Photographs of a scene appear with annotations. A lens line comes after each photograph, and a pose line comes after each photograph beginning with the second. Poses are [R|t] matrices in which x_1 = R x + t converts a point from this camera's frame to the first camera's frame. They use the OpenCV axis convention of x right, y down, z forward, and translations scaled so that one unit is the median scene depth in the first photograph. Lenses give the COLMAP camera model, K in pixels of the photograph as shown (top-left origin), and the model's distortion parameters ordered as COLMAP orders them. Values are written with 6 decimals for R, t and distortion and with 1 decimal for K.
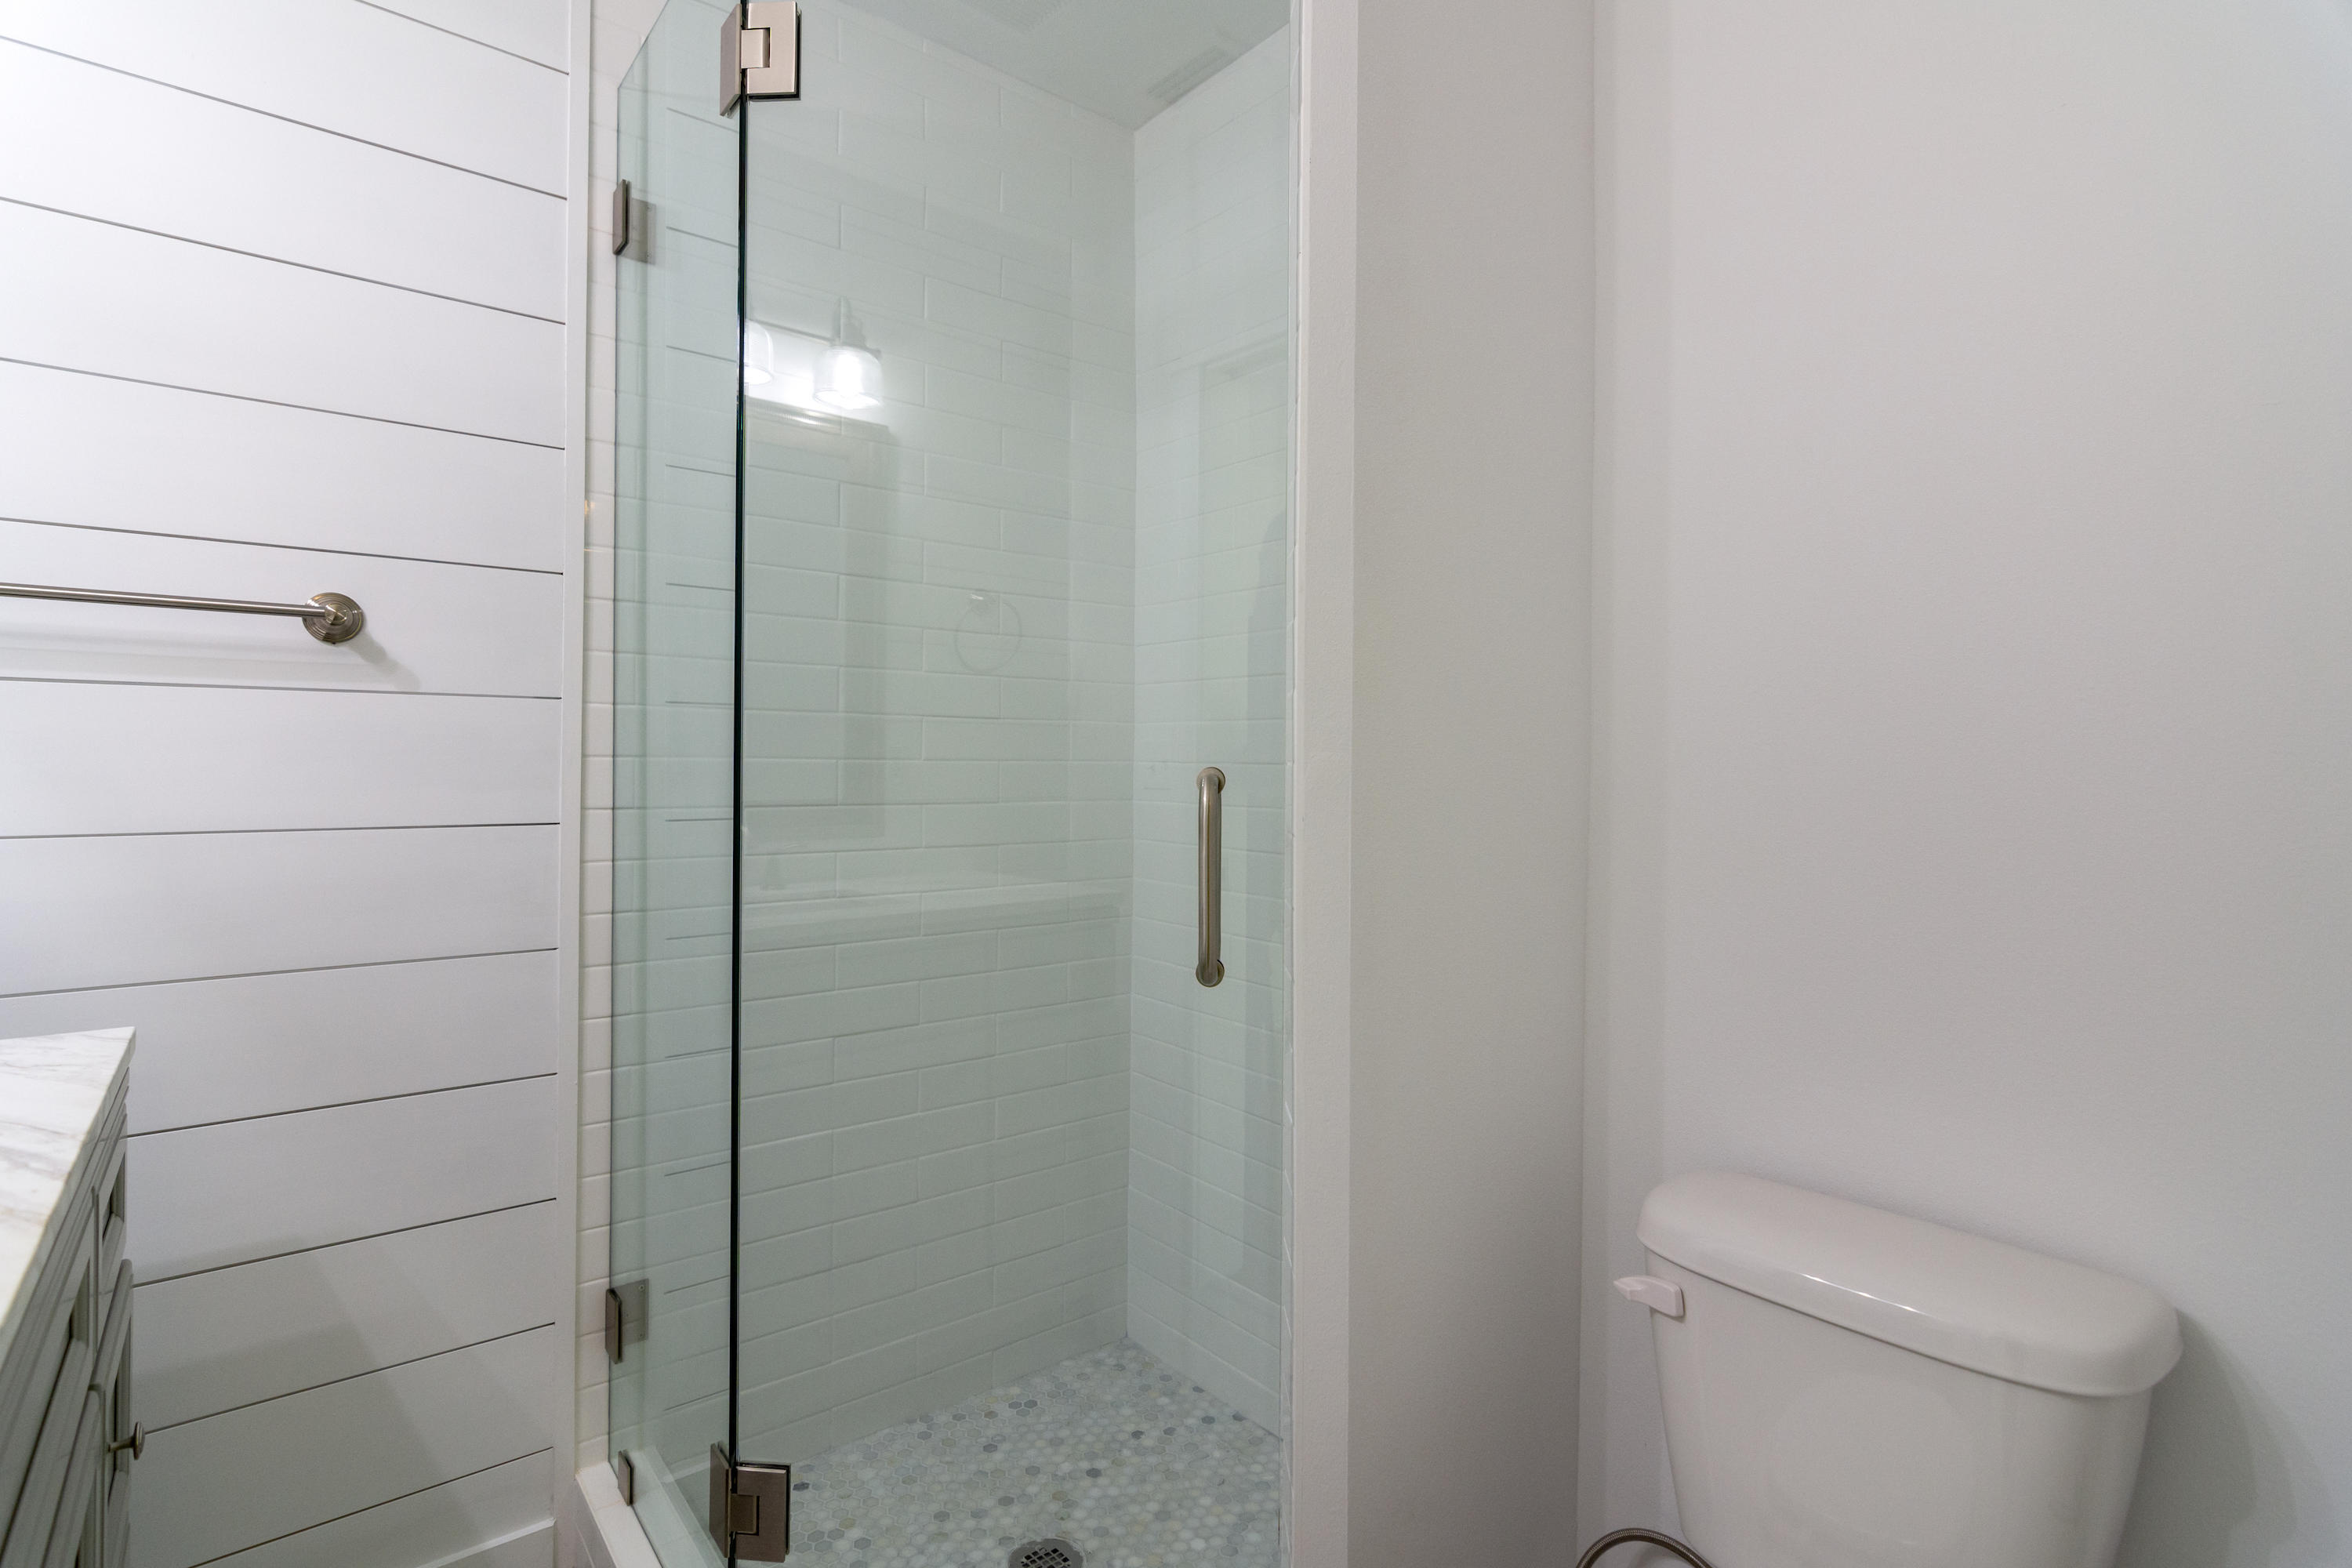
lens RADIAL K [[1134.5, 0, 1170.8], [0, 1134.5, 803.7], [0, 0, 1]] dist [0.001692, 0.000999]
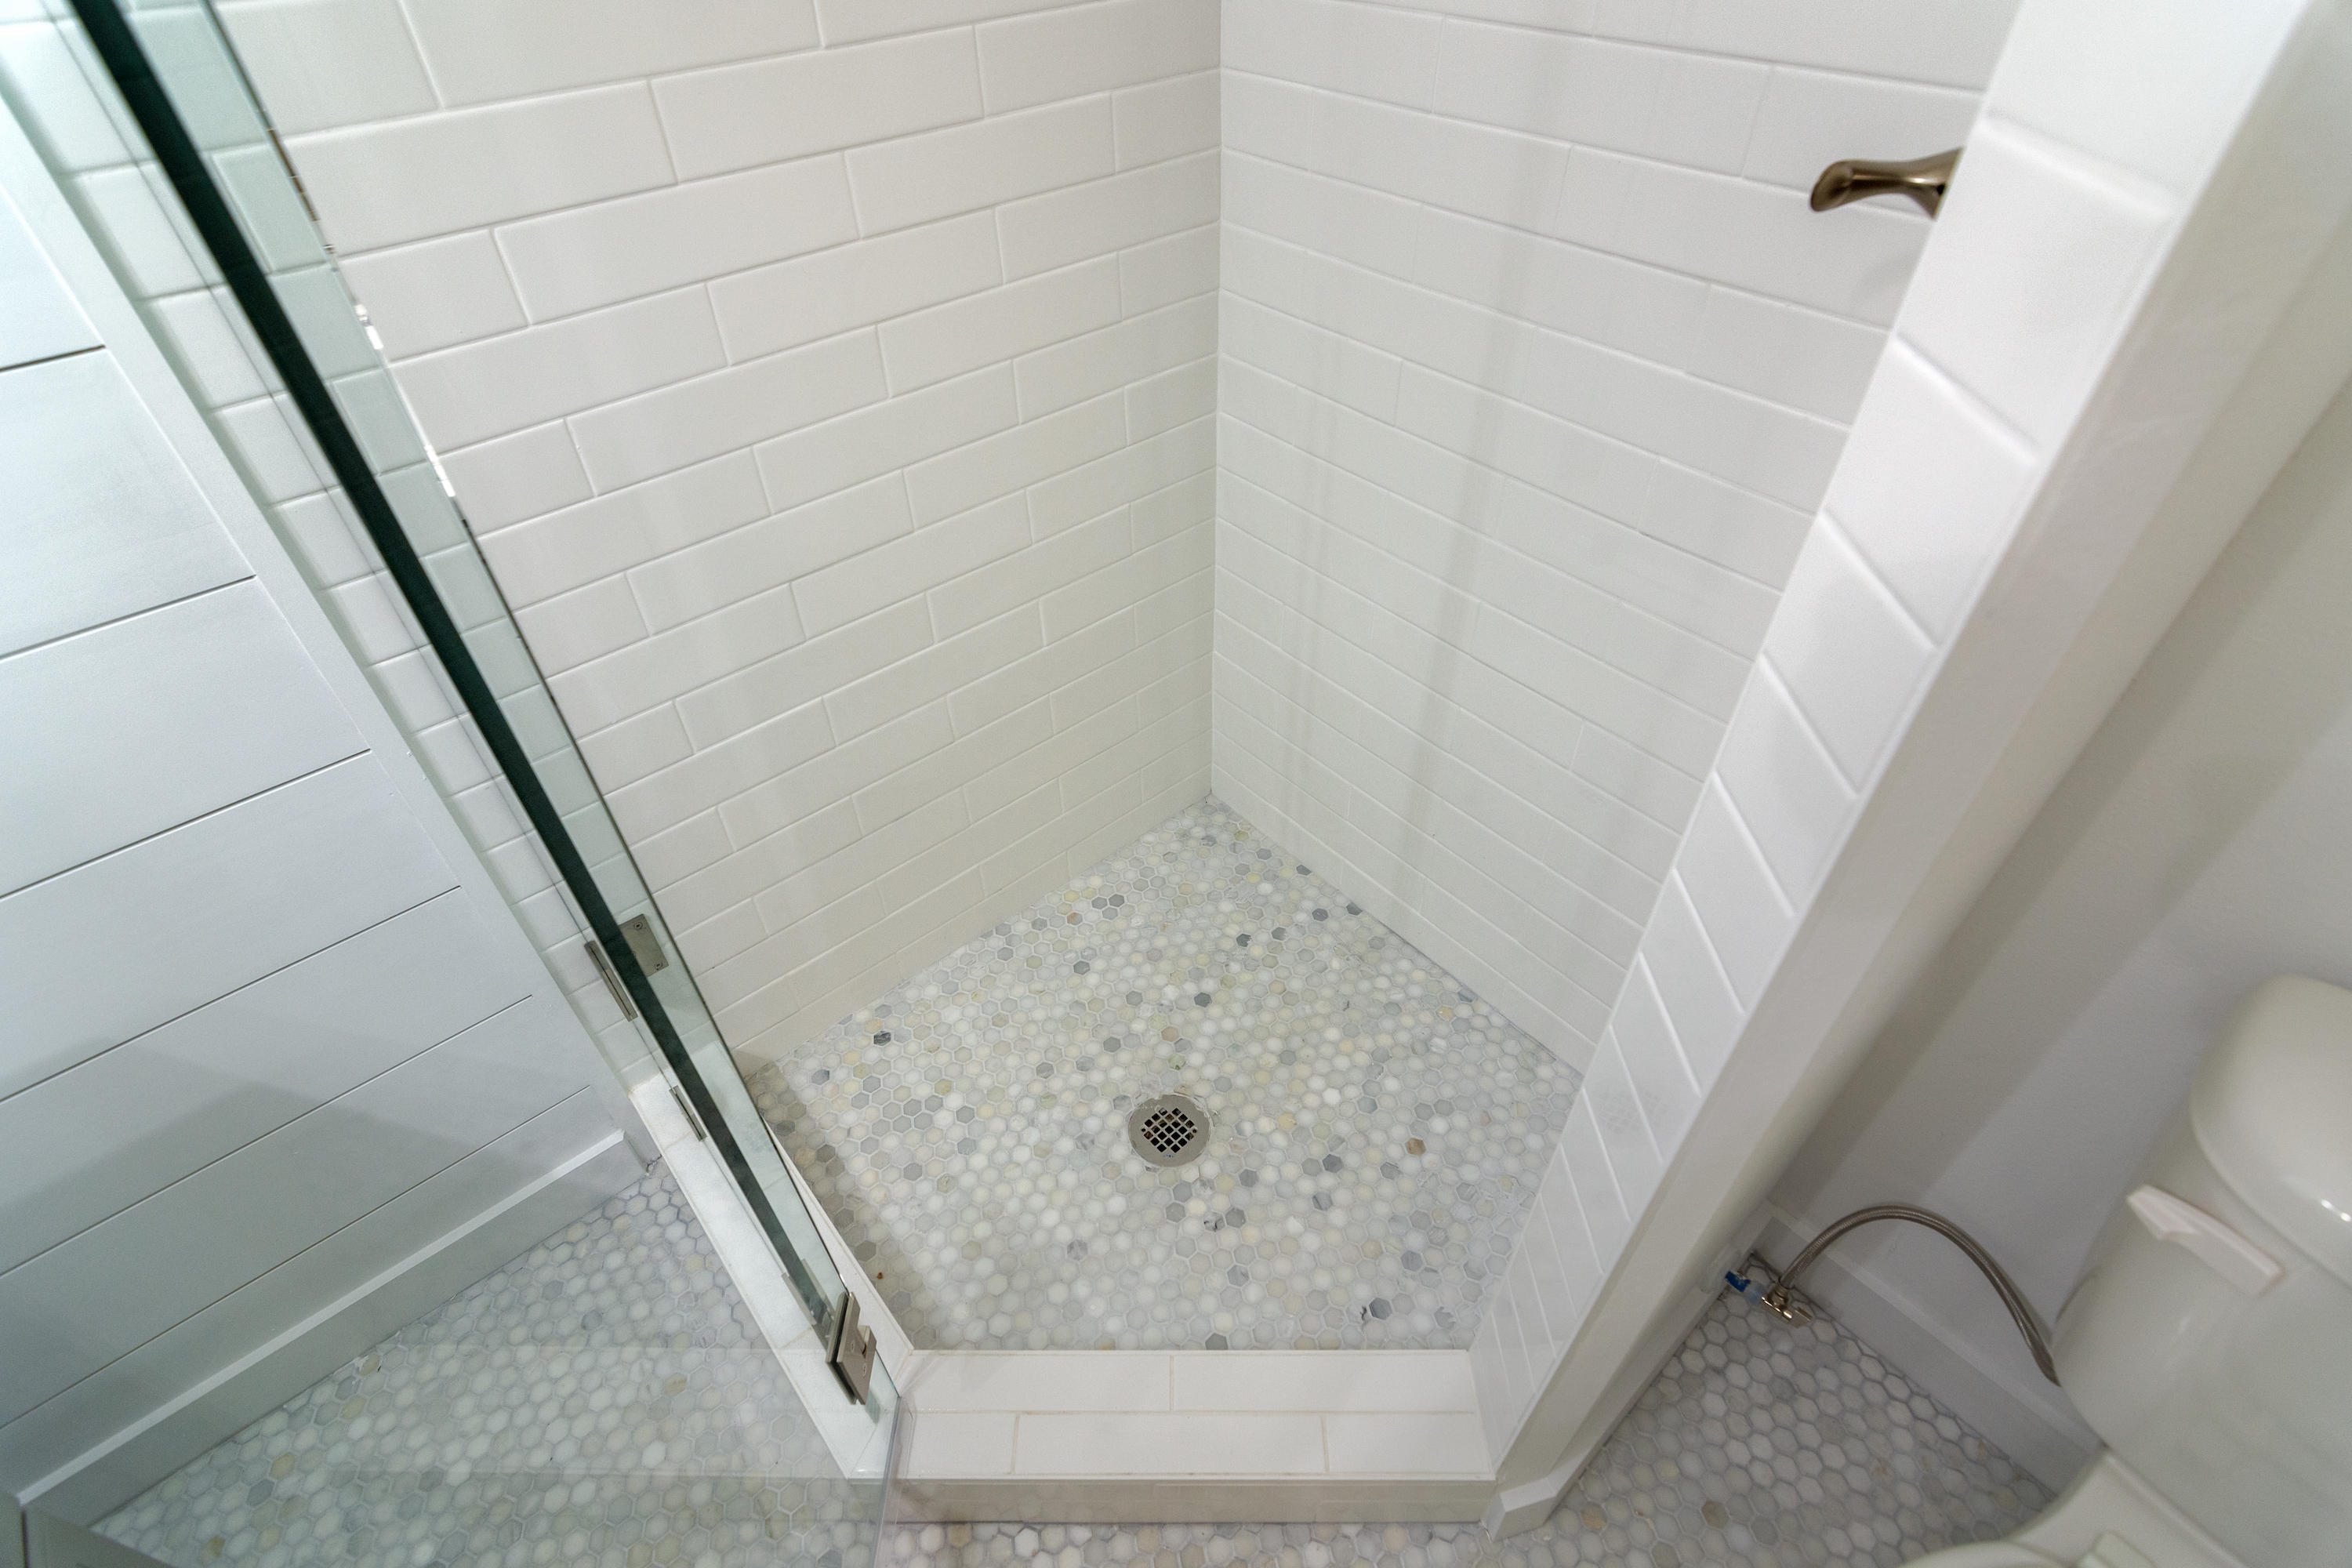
lens RADIAL K [[1134.5, 0, 1170.8], [0, 1134.5, 803.7], [0, 0, 1]] dist [0.001692, 0.000999]
pose [[0.999037, -0.043661, -0.004252, -0.083609], [0.035812, 0.755757, 0.653872, -0.116895], [-0.025335, -0.653395, 0.756593, 0.428018]]
